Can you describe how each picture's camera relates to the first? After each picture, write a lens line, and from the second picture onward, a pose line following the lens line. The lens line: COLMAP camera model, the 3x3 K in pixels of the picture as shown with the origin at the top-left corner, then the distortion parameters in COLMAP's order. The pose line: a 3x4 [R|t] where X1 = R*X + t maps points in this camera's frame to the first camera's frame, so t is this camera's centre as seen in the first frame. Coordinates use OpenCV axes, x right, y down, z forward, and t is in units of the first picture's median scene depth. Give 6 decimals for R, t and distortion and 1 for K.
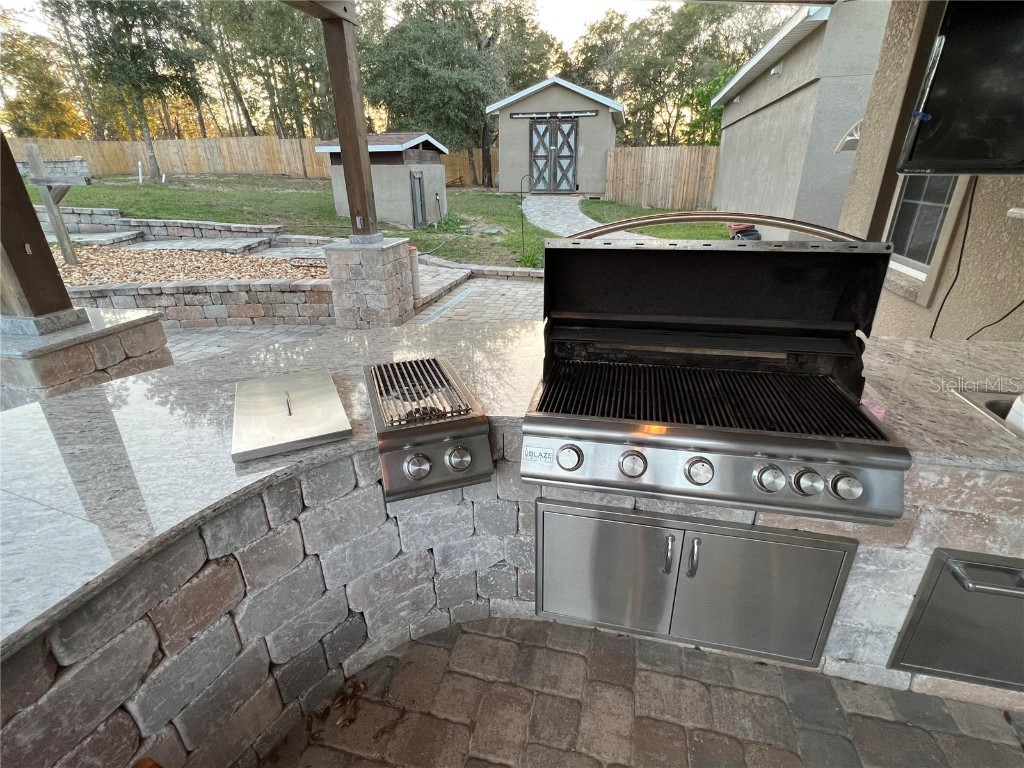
lens RADIAL K [[488.5, 0, 516.4], [0, 488.5, 386.8], [0, 0, 1]] dist [-0.001019, 0.000666]
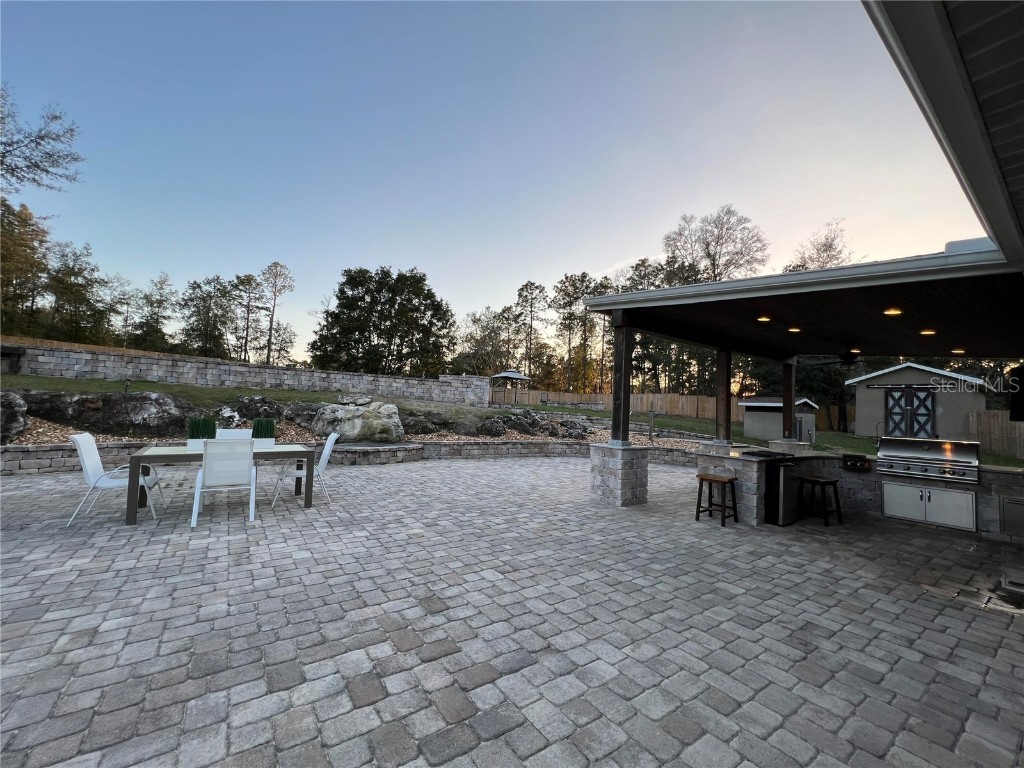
lens RADIAL K [[409.7, 0, 513.0], [0, 409.7, 386.0], [0, 0, 1]] dist [0.002503, -0.000021]
pose [[0.754148, 0.008780, -0.656645, -0.004486], [-0.314569, 0.882560, -0.349477, 0.190291], [0.576461, 0.470118, 0.668343, -0.401969]]
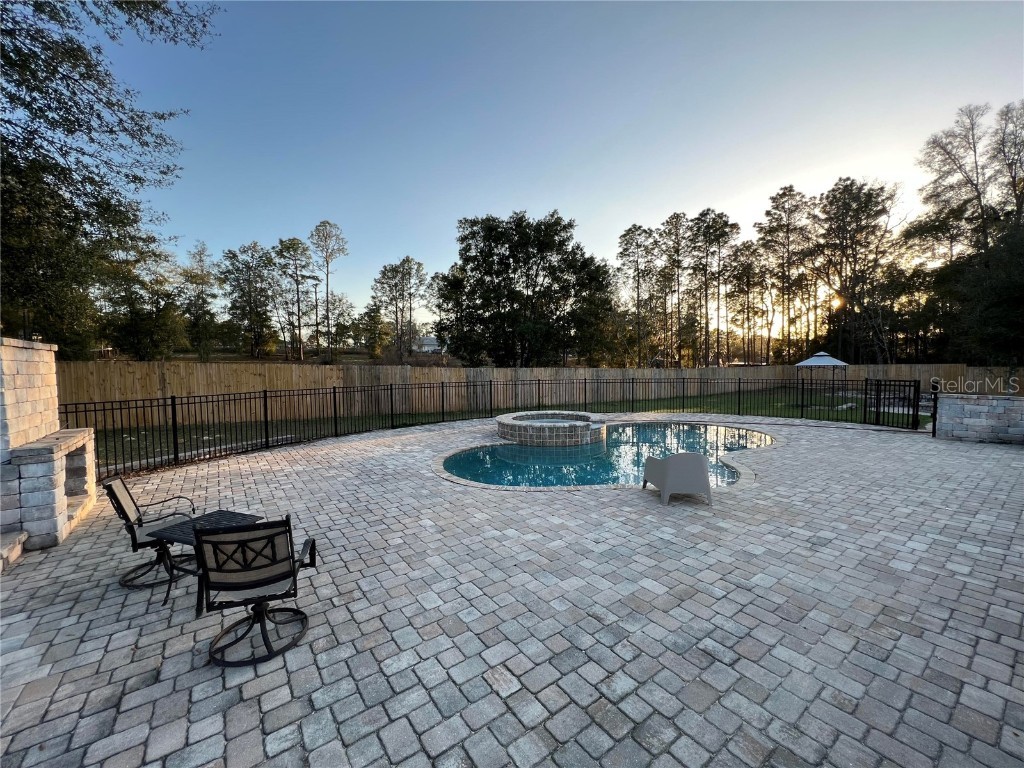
lens RADIAL K [[409.7, 0, 515.1], [0, 409.7, 385.3], [0, 0, 1]] dist [0.002503, -0.000021]
pose [[0.749933, 0.034183, -0.660631, -1.014565], [-0.263563, 0.931416, -0.250996, 0.149045], [0.606742, 0.362348, 0.707508, -0.592597]]
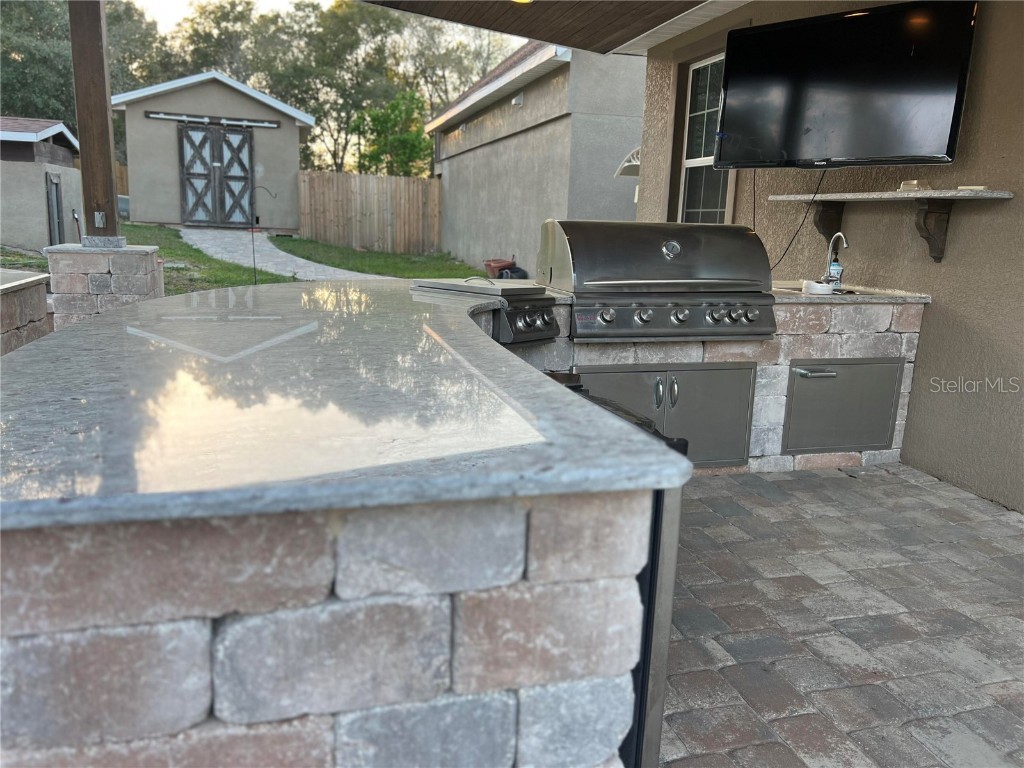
lens RADIAL K [[781.8, 0, 512.3], [0, 781.8, 383.8], [0, 0, 1]] dist [0.023585, -0.012683]
pose [[0.871861, -0.053809, 0.486789, -0.119079], [0.153245, 0.974009, -0.166802, 0.063039], [-0.465161, 0.220026, 0.857446, -0.079682]]
